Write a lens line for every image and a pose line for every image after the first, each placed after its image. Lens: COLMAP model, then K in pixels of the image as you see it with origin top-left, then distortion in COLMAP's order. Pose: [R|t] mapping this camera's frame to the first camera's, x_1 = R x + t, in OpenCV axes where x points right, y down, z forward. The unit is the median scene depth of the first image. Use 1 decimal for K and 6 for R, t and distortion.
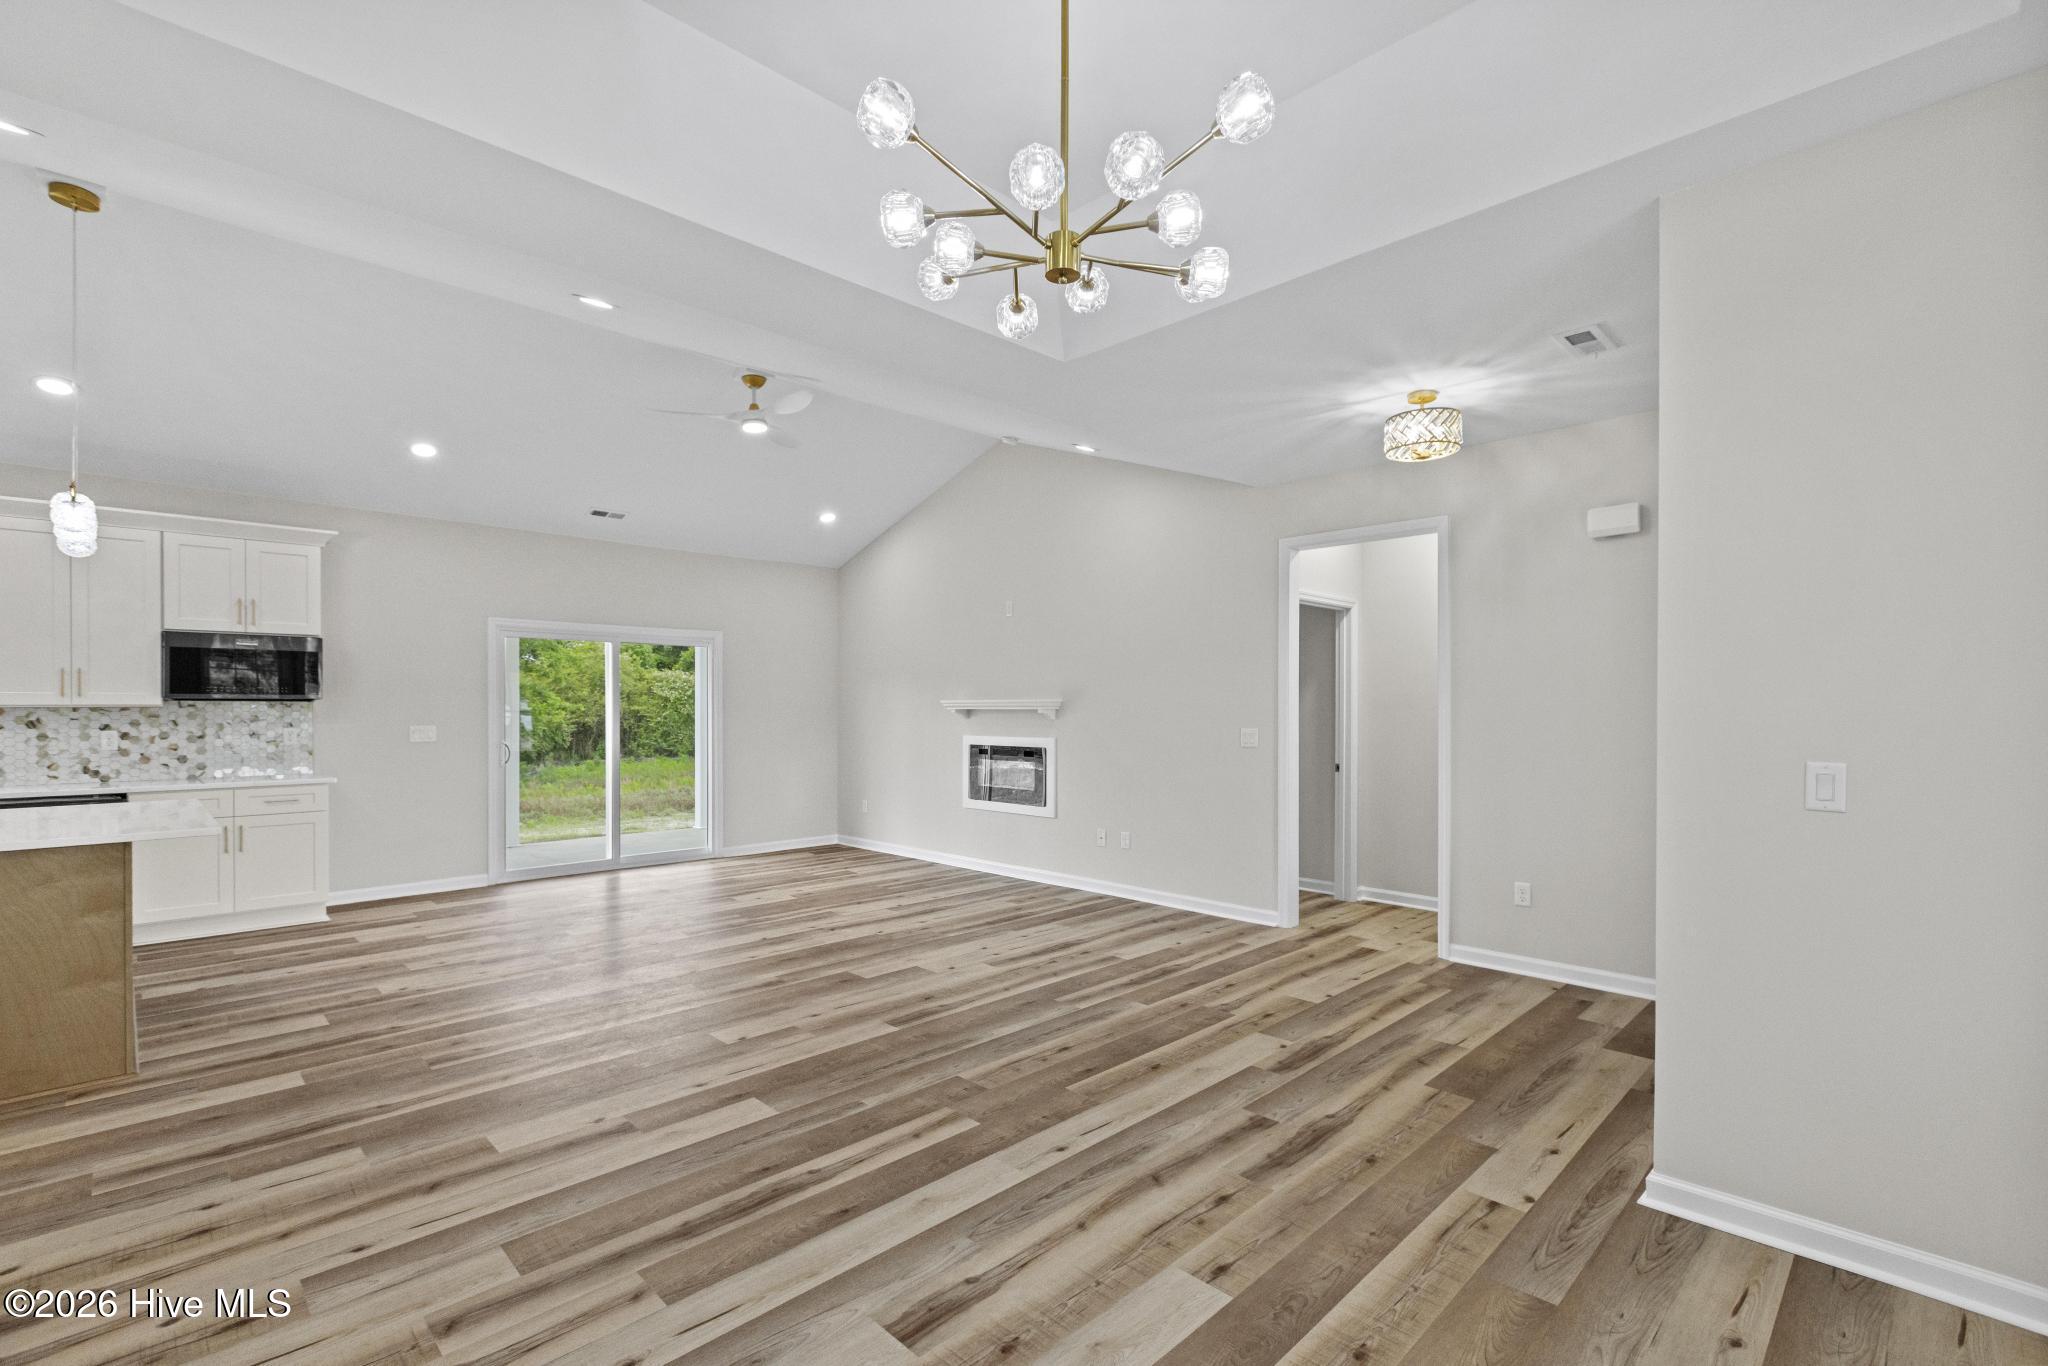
lens RADIAL K [[914.3, 0, 1024.6], [0, 914.3, 705.7], [0, 0, 1]] dist [0.003120, -0.000261]
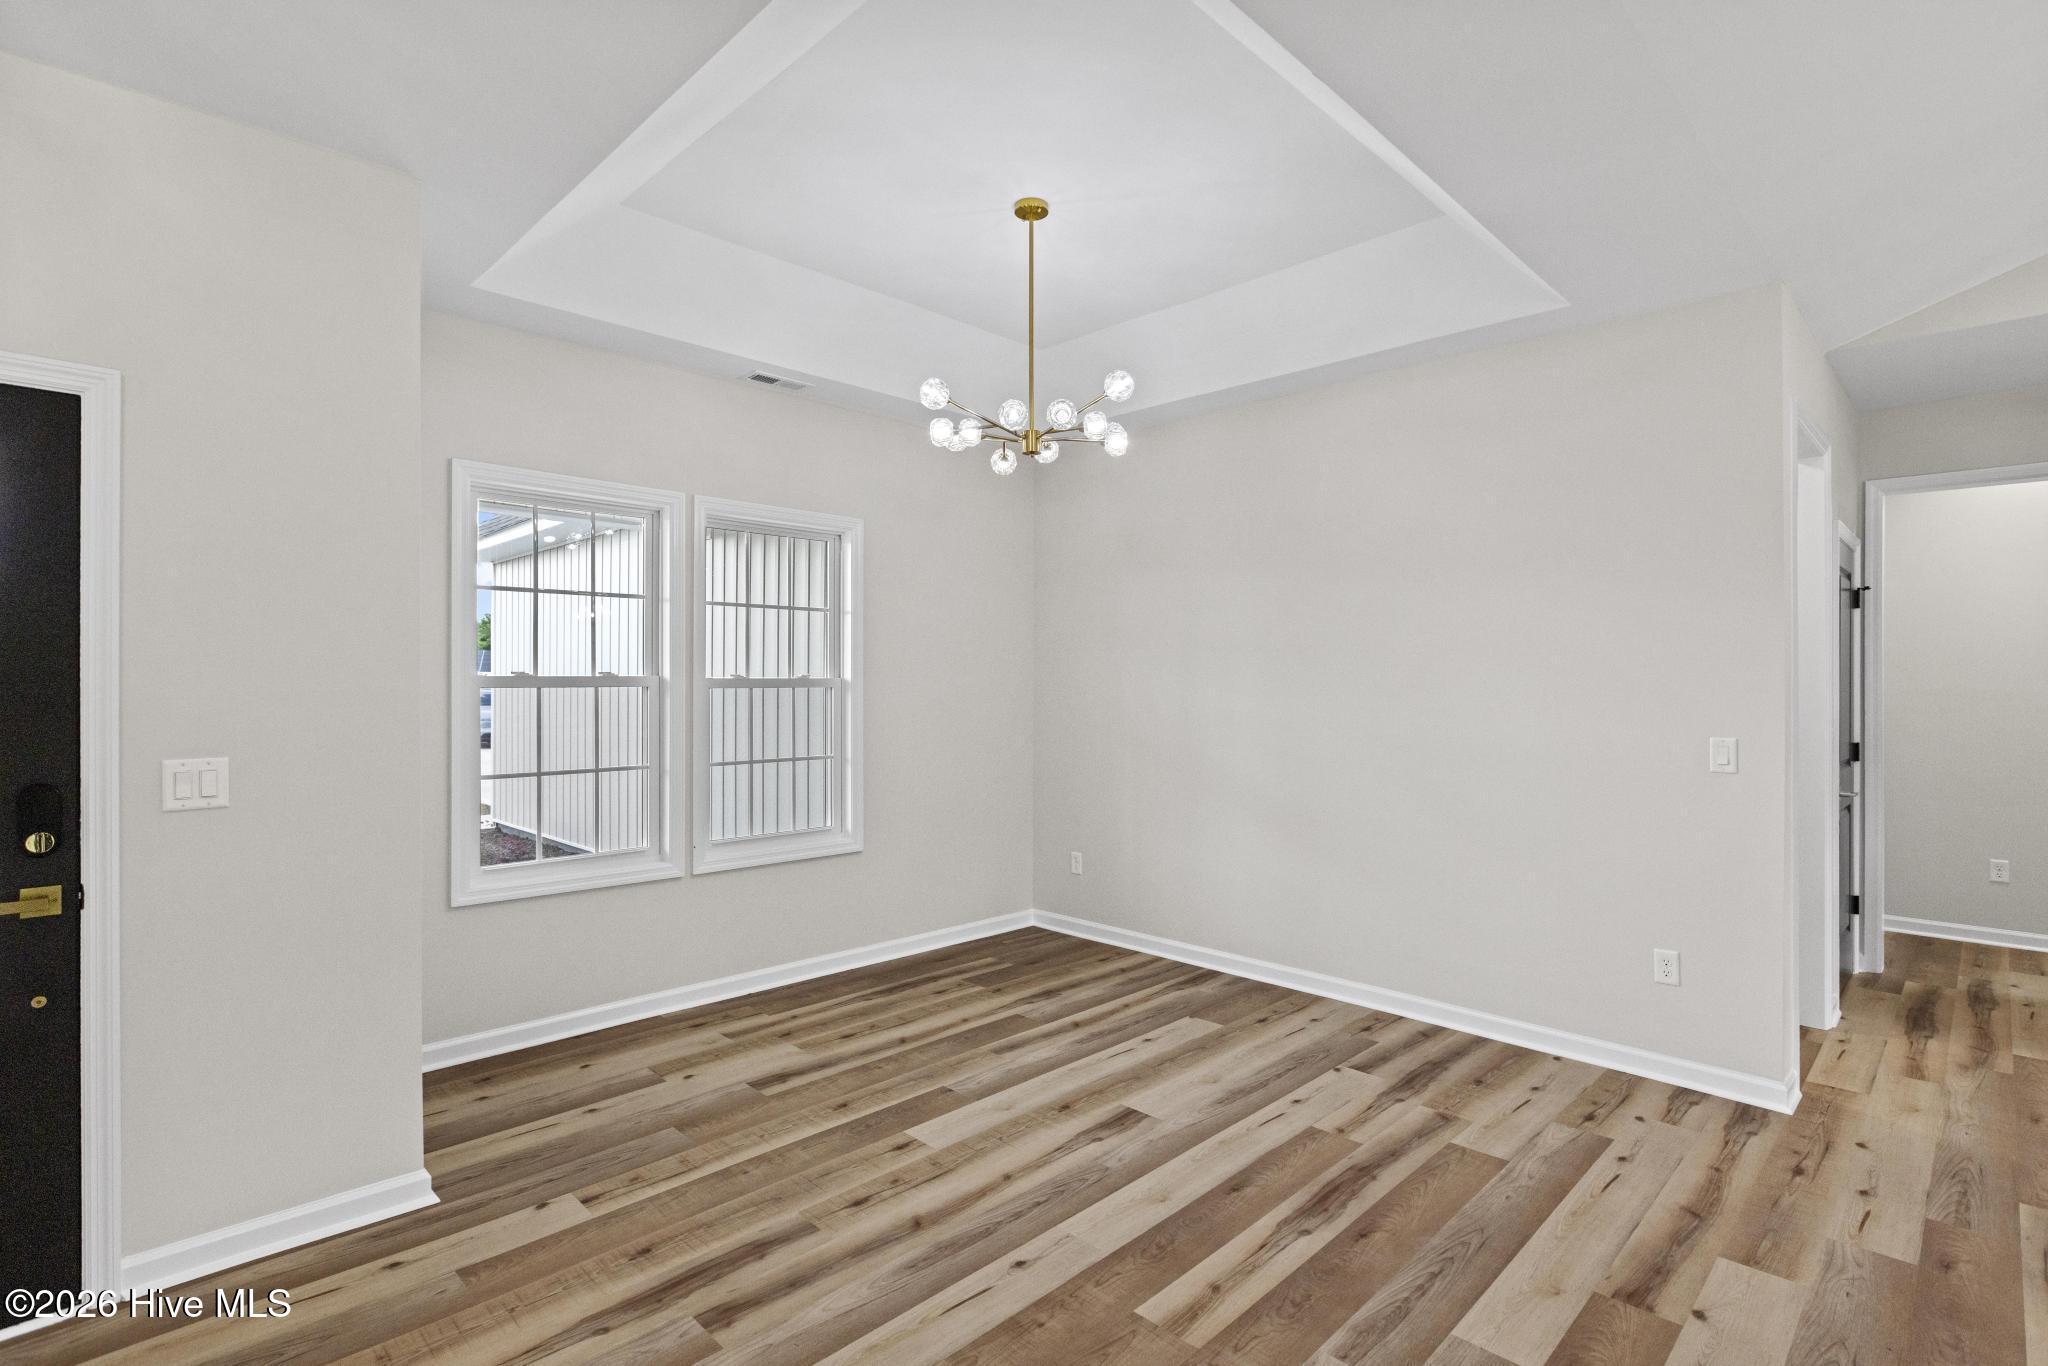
lens RADIAL K [[973.0, 0, 1034.6], [0, 973.0, 684.7], [0, 0, 1]] dist [-0.002965, -0.000749]
pose [[-0.999938, -0.001613, -0.011023, 0.025717], [-0.001618, 0.999999, 0.000471, -0.009301], [0.011023, 0.000489, -0.999939, 1.273154]]
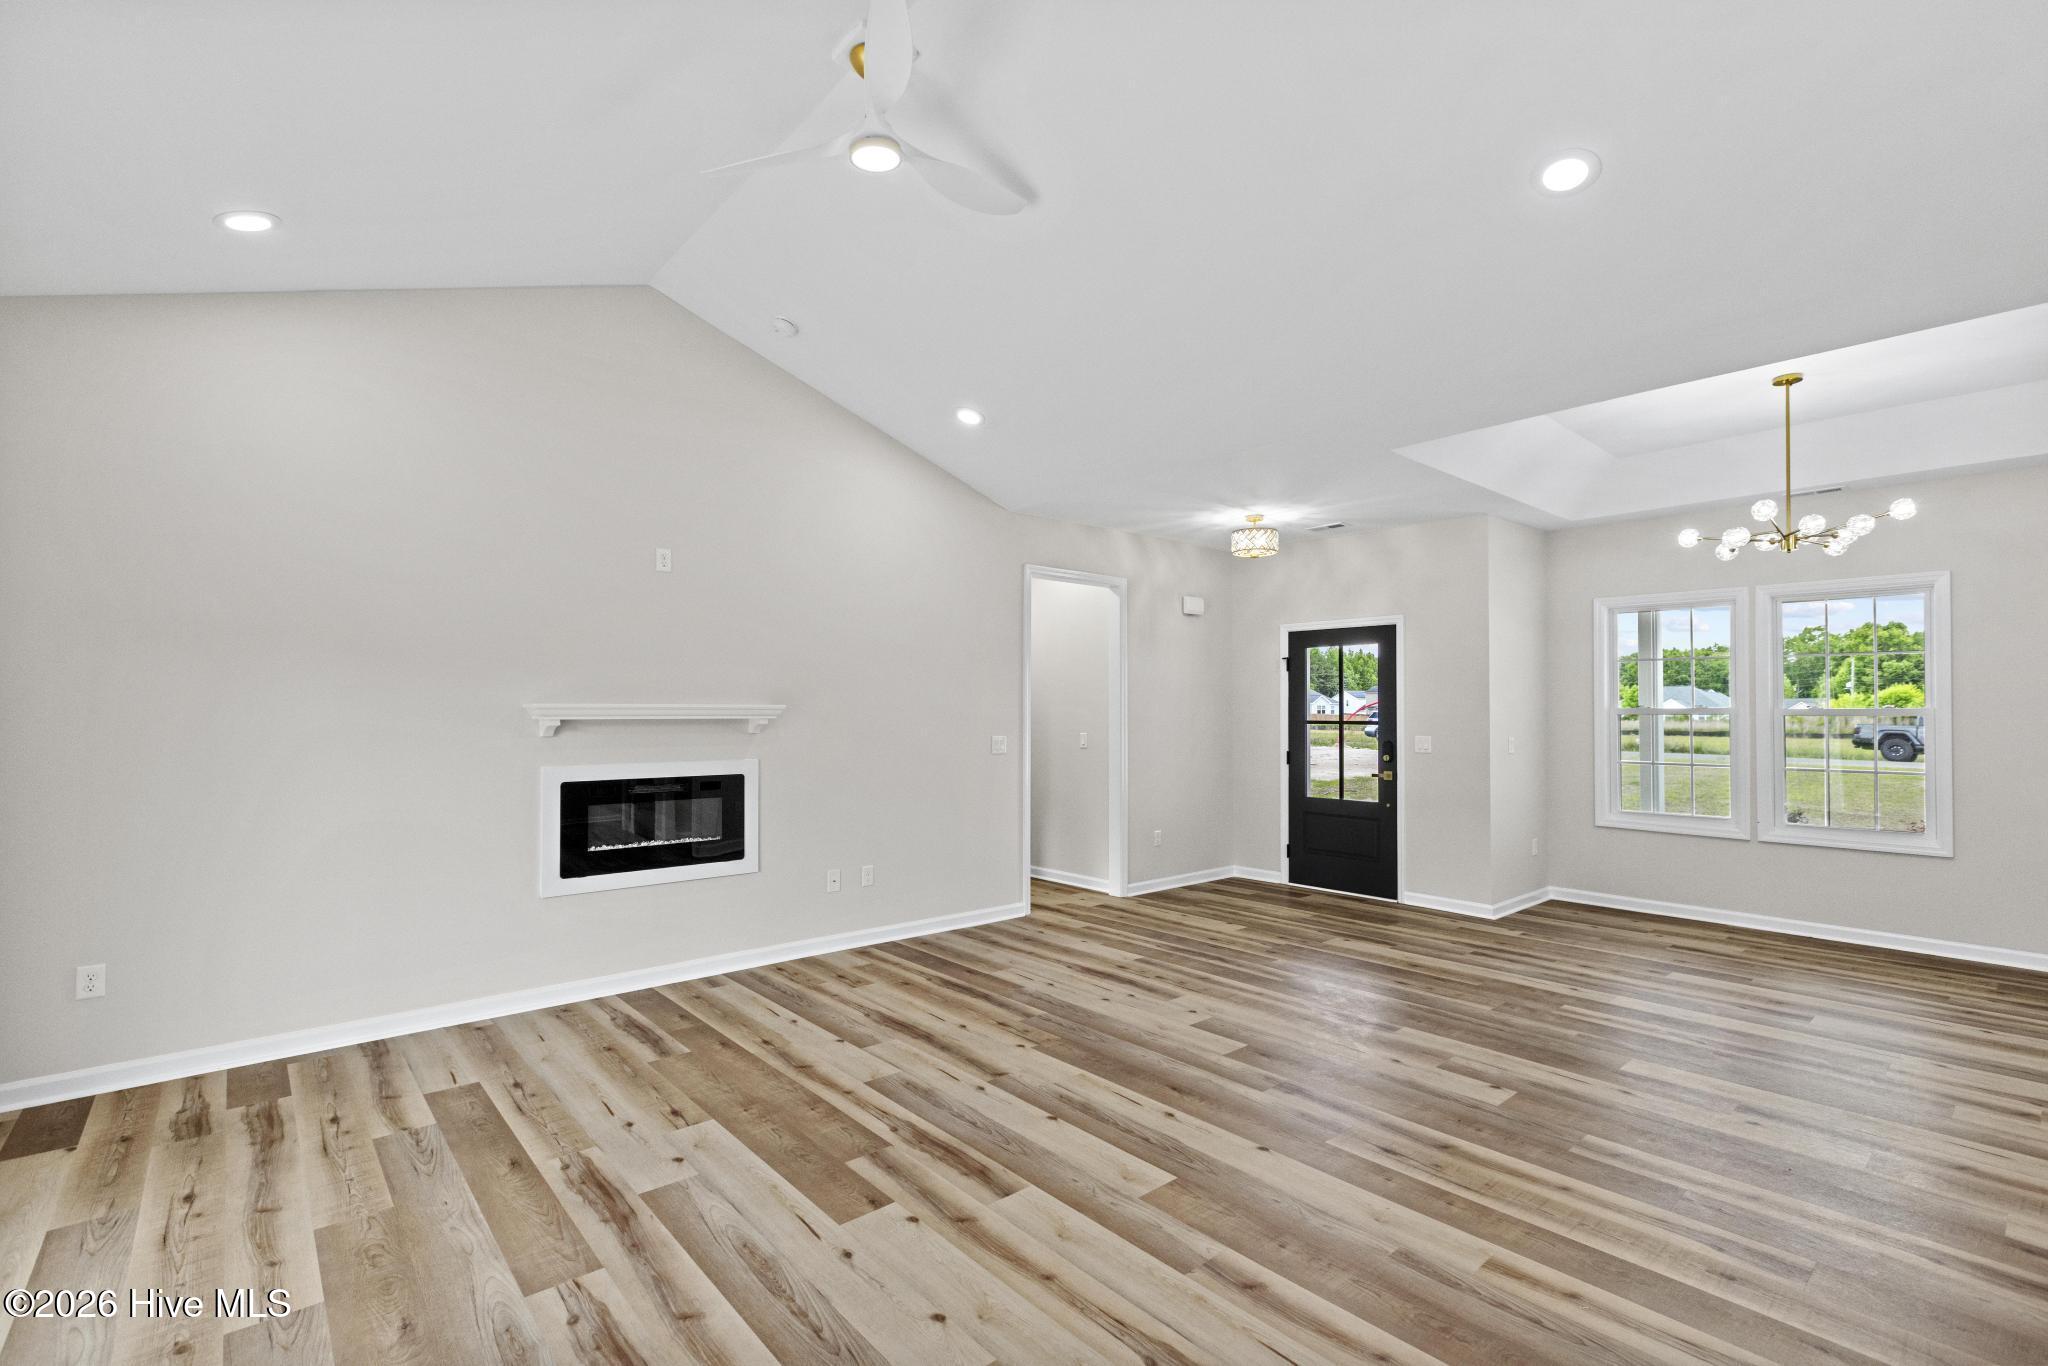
lens RADIAL K [[914.3, 0, 1024.6], [0, 914.3, 705.7], [0, 0, 1]] dist [0.003120, -0.000261]
pose [[0.062588, 0.008779, 0.998001, -1.150249], [-0.004927, 0.999952, -0.008488, -0.001590], [-0.998027, -0.004386, 0.062628, 1.303971]]
